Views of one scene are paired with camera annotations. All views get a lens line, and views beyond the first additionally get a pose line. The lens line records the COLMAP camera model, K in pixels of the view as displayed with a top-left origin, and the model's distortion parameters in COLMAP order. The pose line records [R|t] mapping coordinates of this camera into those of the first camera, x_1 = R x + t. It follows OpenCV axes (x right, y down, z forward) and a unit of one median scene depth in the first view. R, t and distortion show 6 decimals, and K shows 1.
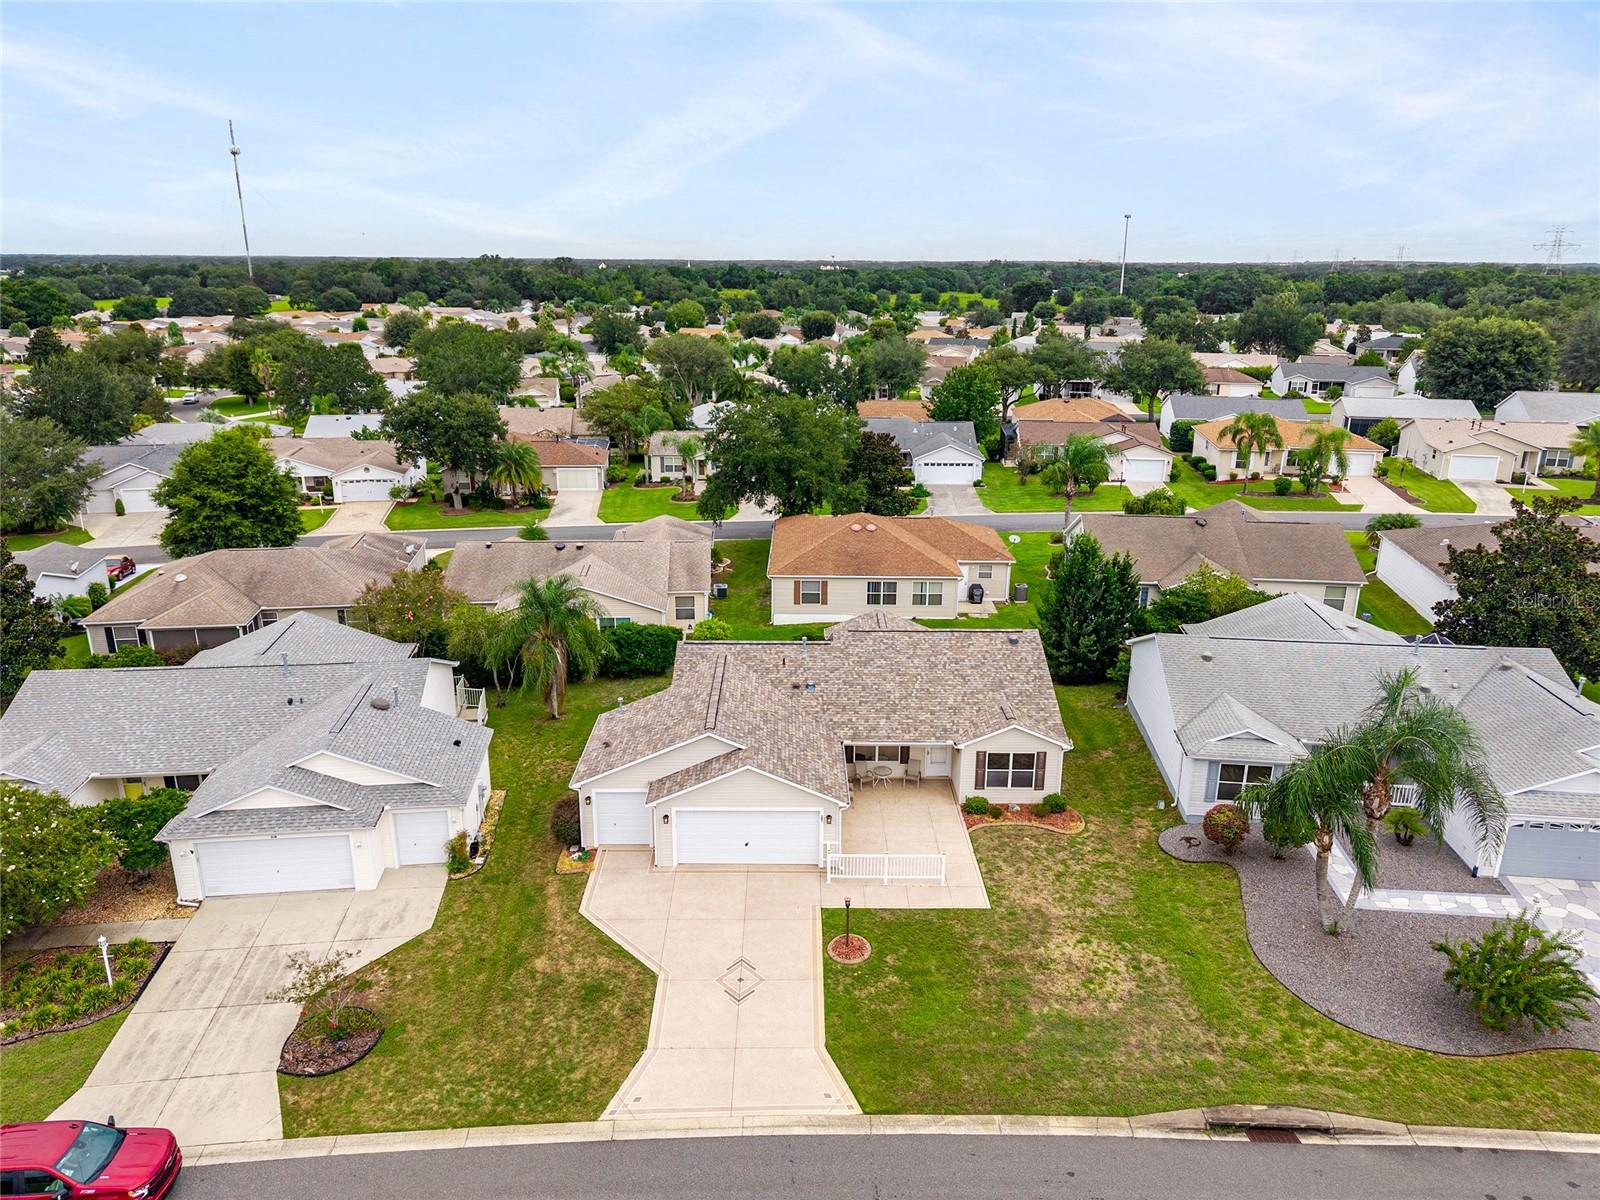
lens RADIAL K [[1082.4, 0, 800.0], [0, 1082.4, 600.0], [0, 0, 1]] dist [0.015643, -0.007095]
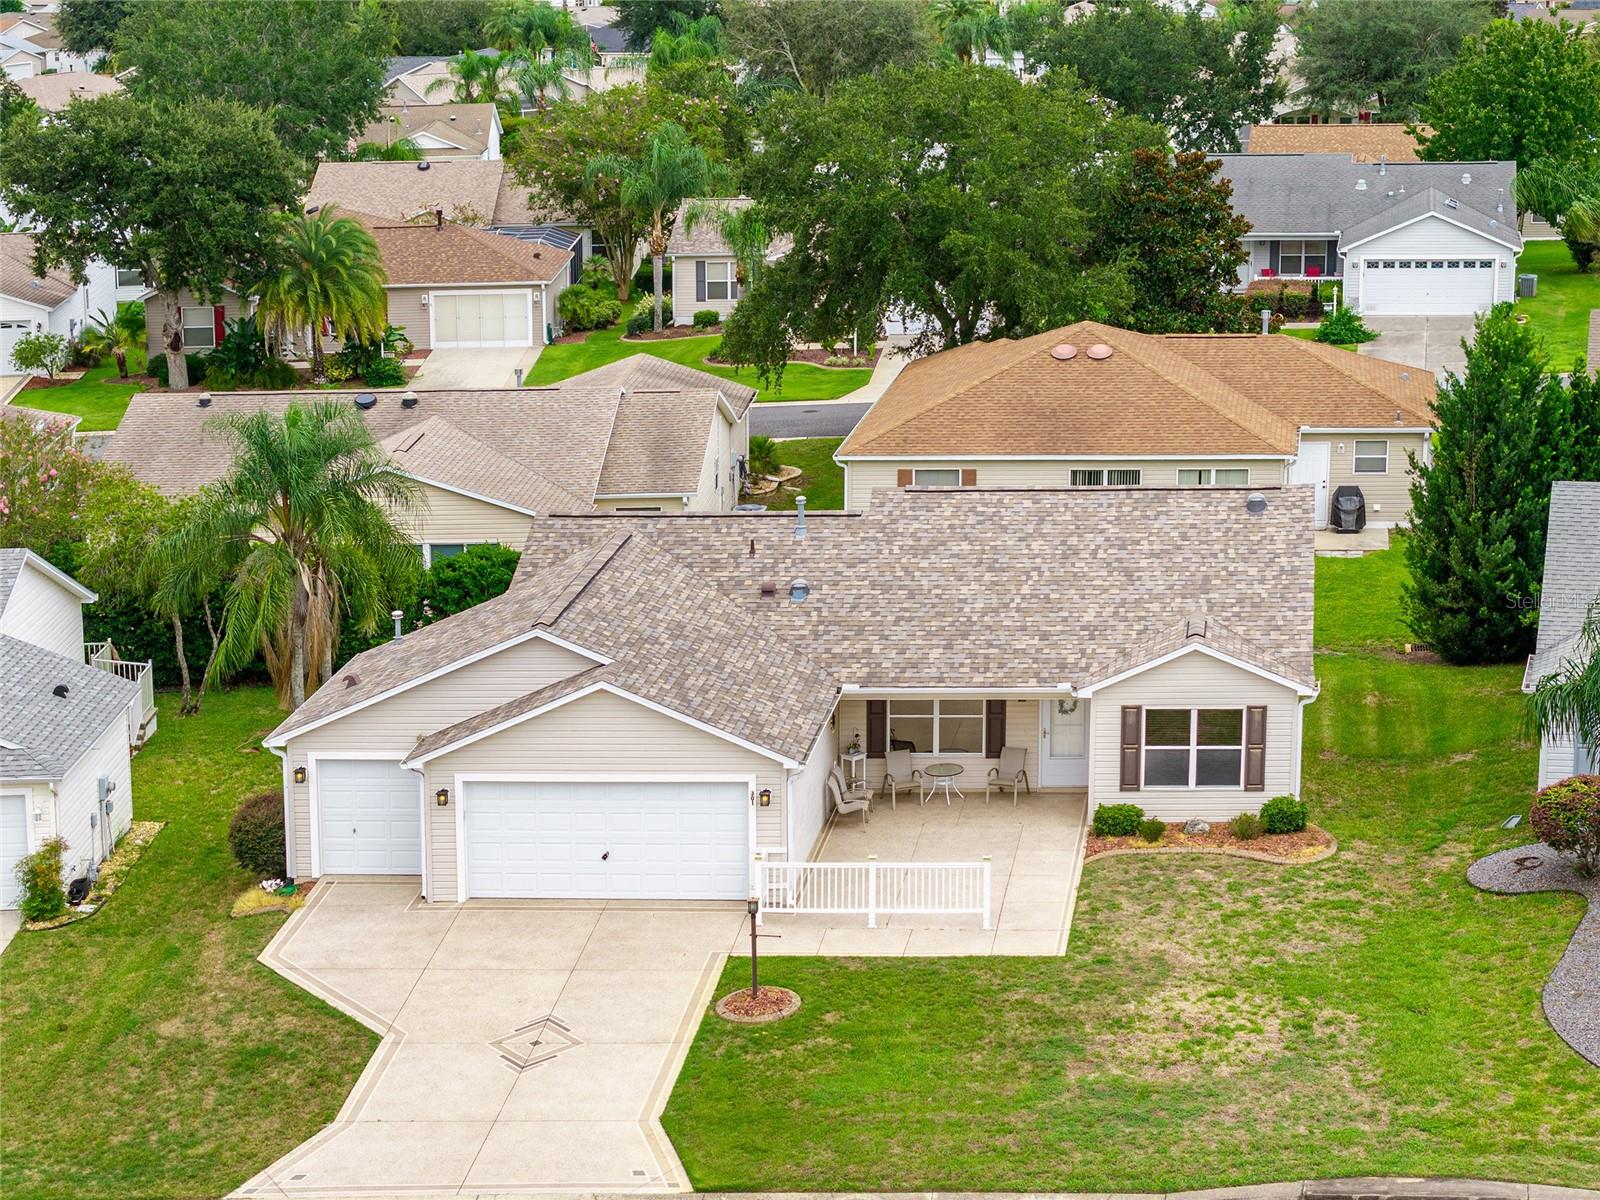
lens RADIAL K [[3410.8, 0, 1106.0], [0, 3410.8, 210.4], [0, 0, 1]] dist [-0.016017, 0.032539]
pose [[0.997695, -0.015172, -0.066141, 0.301371], [0.002717, 0.982835, -0.184464, 0.233806], [0.067804, 0.183859, 0.980611, -0.601175]]
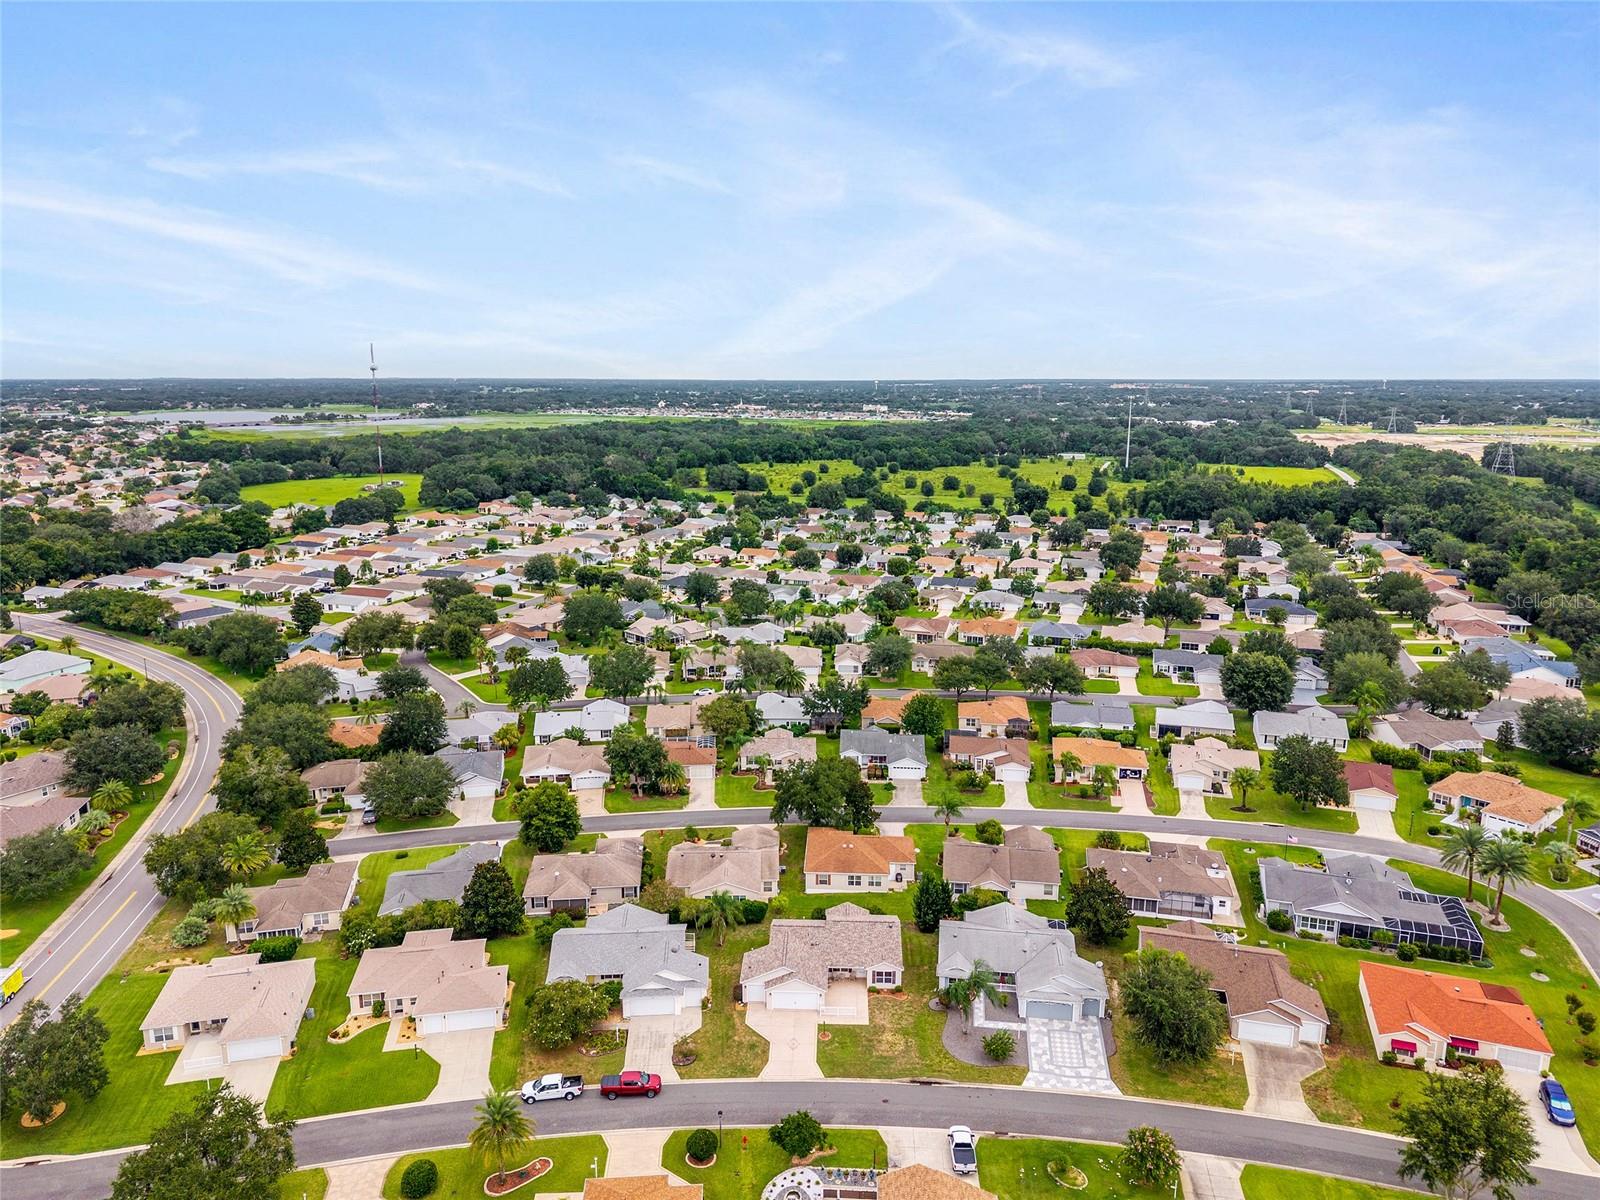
lens RADIAL K [[1082.4, 0, 800.0], [0, 1082.4, 600.0], [0, 0, 1]] dist [0.015643, -0.007095]
pose [[0.999109, 0.003881, -0.042035, 0.099039], [-0.007803, 0.995585, -0.093543, -0.687960], [0.041487, 0.093788, 0.994727, -2.402140]]
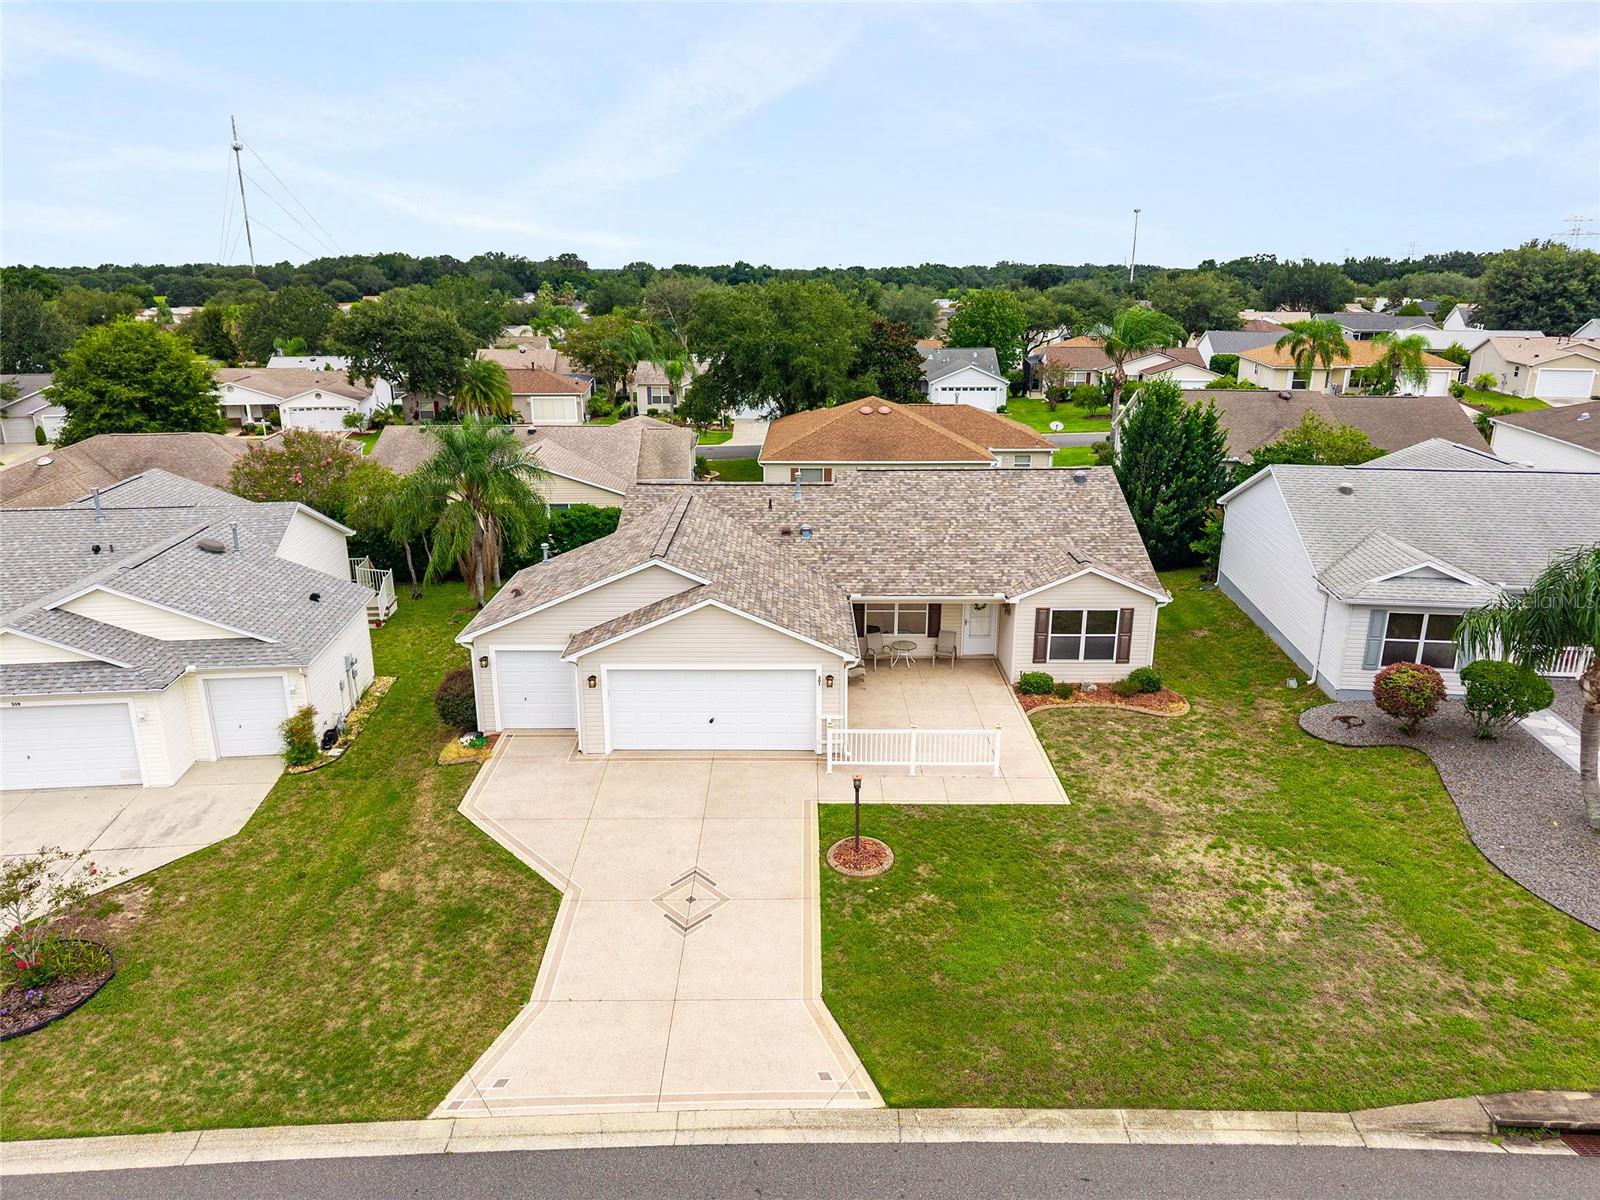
lens RADIAL K [[1073.8, 0, 800.0], [0, 1073.8, 600.0], [0, 0, 1]] dist [0.021551, -0.018959]
pose [[0.999961, -0.003665, -0.008089, 0.013904], [0.003609, 0.999969, -0.006947, 0.160093], [0.008114, 0.006917, 0.999943, 0.327495]]
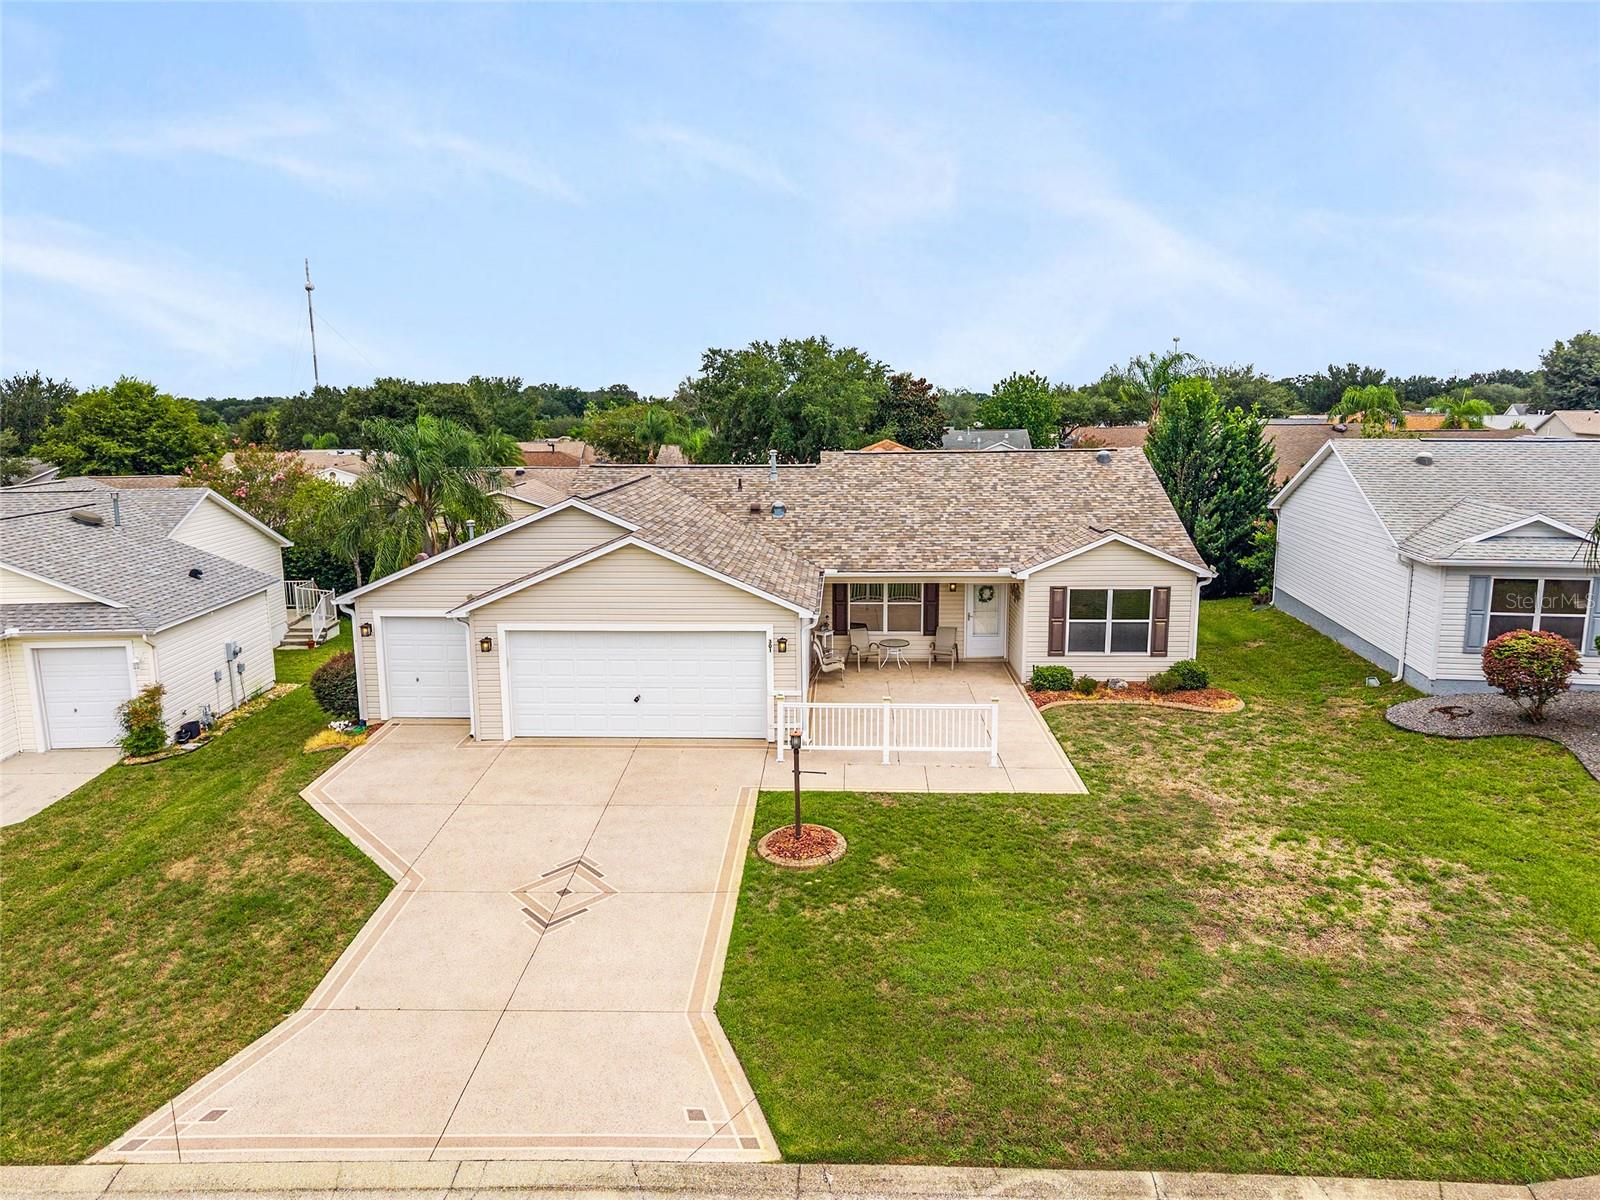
lens RADIAL K [[1073.8, 0, 800.0], [0, 1073.8, 600.0], [0, 0, 1]] dist [0.021551, -0.018959]
pose [[0.998705, -0.004032, -0.050723, 0.064891], [-0.002372, 0.992081, -0.125574, 0.254793], [0.050827, 0.125531, 0.990787, 0.472806]]
